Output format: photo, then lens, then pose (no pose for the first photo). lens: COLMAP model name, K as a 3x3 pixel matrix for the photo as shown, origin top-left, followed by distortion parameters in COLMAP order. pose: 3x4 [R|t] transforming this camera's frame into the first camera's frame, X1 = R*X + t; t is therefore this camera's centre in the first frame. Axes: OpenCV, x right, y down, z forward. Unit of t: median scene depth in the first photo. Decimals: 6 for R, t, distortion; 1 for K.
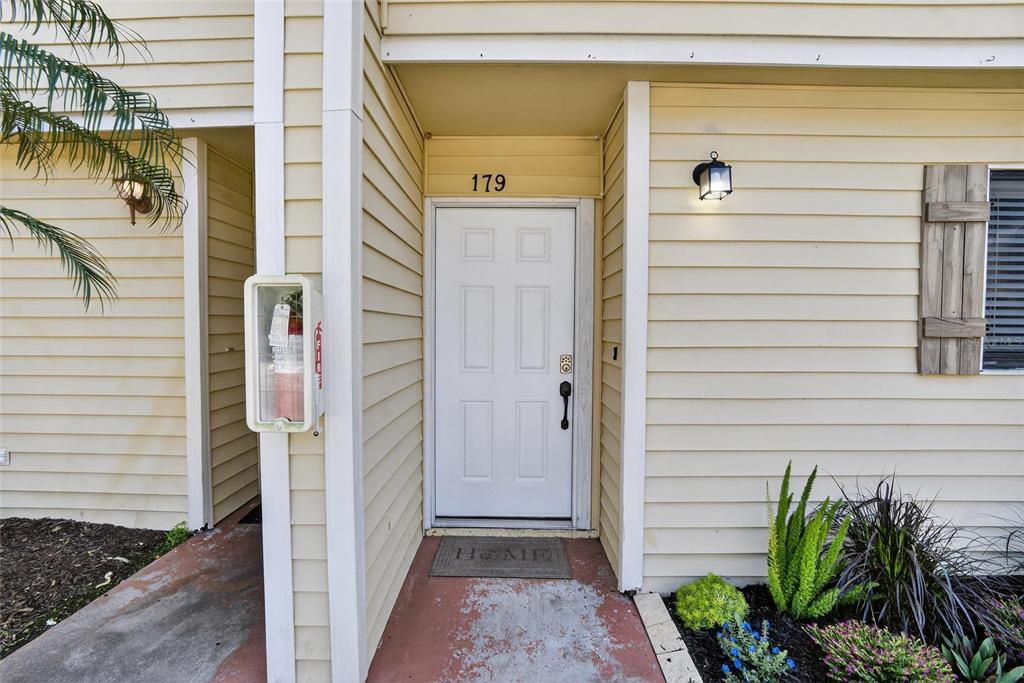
lens RADIAL K [[455.9, 0, 499.6], [0, 455.9, 341.2], [0, 0, 1]] dist [-0.033250, 0.004539]
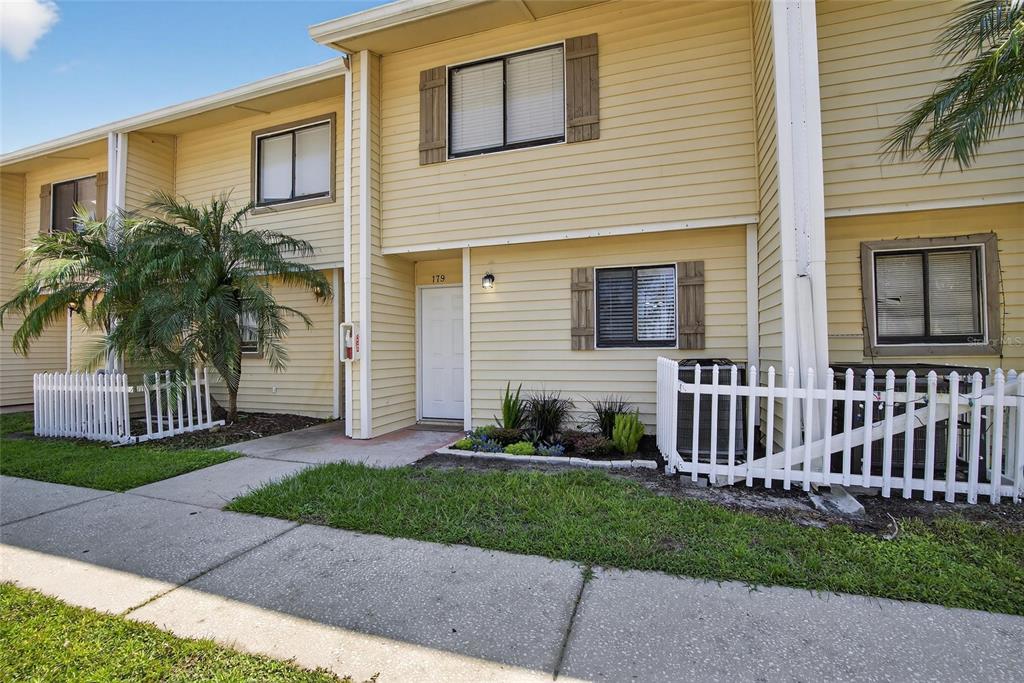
lens RADIAL K [[455.9, 0, 499.6], [0, 455.9, 341.2], [0, 0, 1]] dist [-0.033250, 0.004539]
pose [[0.952494, -0.020226, -0.303885, 1.345219], [0.004740, 0.998656, -0.051611, 0.154991], [0.304520, 0.047719, 0.951310, -1.606911]]
